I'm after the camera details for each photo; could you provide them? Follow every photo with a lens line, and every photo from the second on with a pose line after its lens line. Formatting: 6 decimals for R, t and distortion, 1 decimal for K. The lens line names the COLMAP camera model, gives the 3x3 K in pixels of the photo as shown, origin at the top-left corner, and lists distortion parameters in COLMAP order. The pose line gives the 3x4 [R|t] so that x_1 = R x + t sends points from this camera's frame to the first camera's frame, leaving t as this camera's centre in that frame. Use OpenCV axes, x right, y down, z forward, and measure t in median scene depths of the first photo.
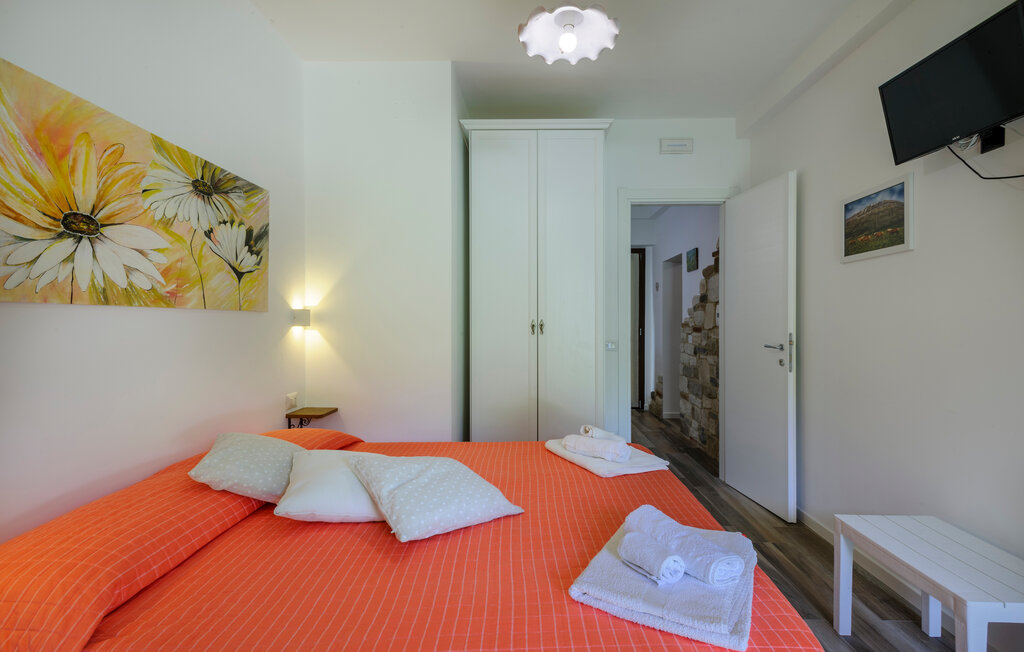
lens RADIAL K [[499.4, 0, 512.8], [0, 499.4, 323.7], [0, 0, 1]] dist [0.002386, -0.000697]
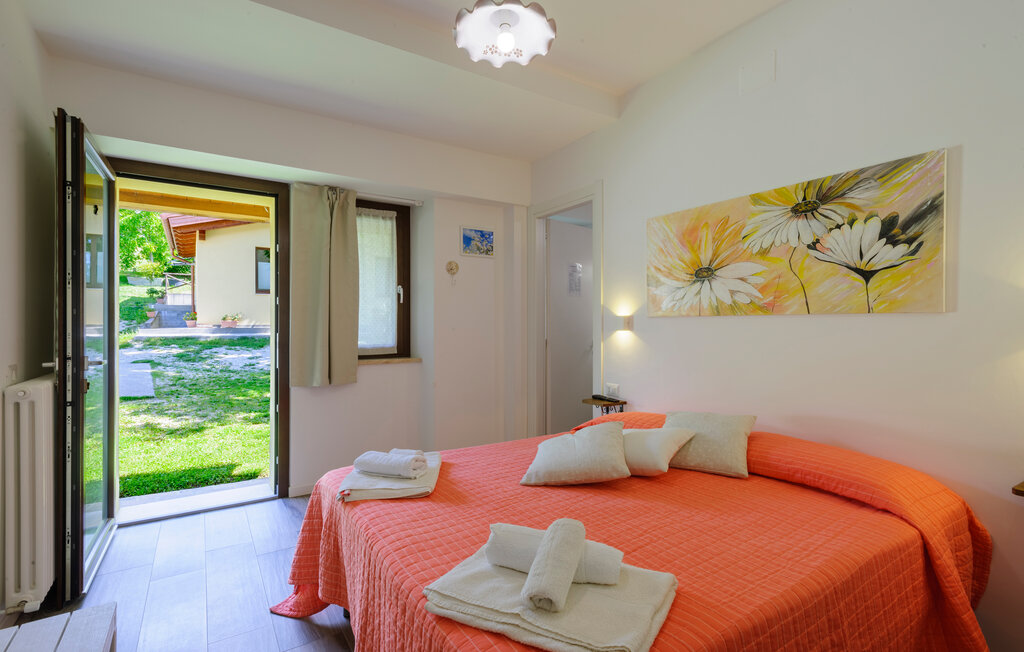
lens RADIAL K [[499.4, 0, 515.2], [0, 499.4, 325.4], [0, 0, 1]] dist [0.002386, -0.000697]
pose [[-0.830784, 0.002060, -0.556591, 0.617384], [-0.001789, 0.999978, 0.006371, -0.011339], [0.556592, 0.006289, -0.830762, 1.747327]]
